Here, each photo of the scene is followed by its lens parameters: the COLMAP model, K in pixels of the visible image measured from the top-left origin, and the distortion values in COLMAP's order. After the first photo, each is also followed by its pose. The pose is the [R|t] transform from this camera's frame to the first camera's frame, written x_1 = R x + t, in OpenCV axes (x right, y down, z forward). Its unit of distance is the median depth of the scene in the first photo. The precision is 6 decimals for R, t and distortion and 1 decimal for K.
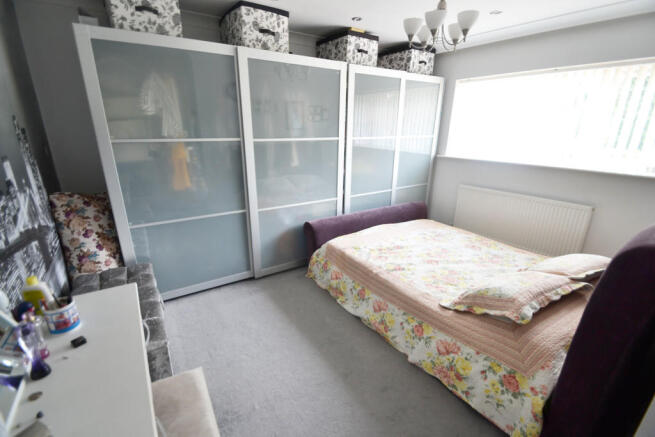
lens RADIAL K [[291.1, 0, 328.3], [0, 291.1, 226.0], [0, 0, 1]] dist [0.001783, -0.015943]
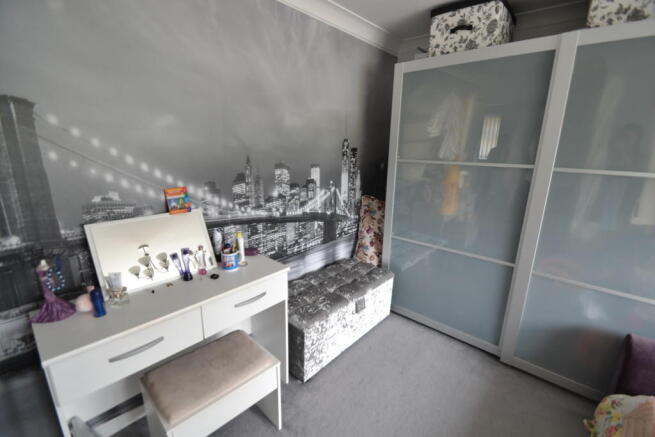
lens RADIAL K [[291.1, 0, 328.3], [0, 291.1, 226.0], [0, 0, 1]] dist [0.001783, -0.015943]
pose [[0.230014, 0.246391, -0.941480, 0.325942], [-0.322709, 0.931994, 0.165067, -0.146679], [0.918125, 0.265856, 0.293884, 0.461353]]
